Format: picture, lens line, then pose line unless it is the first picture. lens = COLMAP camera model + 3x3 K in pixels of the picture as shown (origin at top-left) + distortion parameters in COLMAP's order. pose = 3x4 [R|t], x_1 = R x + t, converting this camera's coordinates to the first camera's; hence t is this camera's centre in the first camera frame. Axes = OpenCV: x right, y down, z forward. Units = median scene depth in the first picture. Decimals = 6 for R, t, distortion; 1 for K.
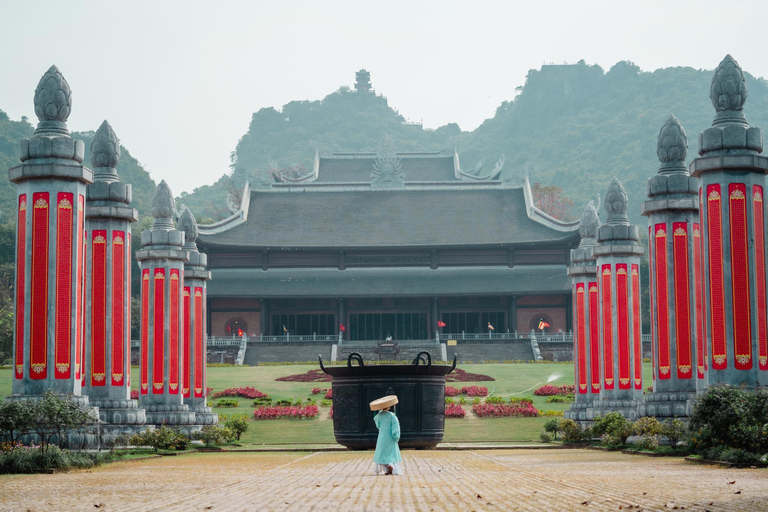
lens RADIAL K [[2642.2, 0, 384.0], [0, 2642.2, 256.0], [0, 0, 1]] dist [0.015096, 0.623228]
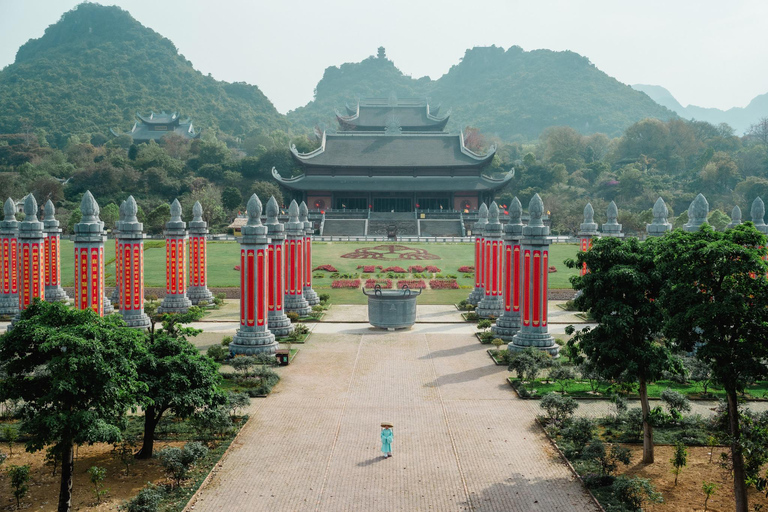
lens RADIAL K [[2642.2, 0, 384.0], [0, 2642.2, 256.0], [0, 0, 1]] dist [0.015096, 0.623228]
pose [[0.999881, 0.014945, 0.003941, -0.012608], [-0.015415, 0.945925, 0.324018, -0.611208], [0.001114, -0.324040, 0.946043, -0.984299]]
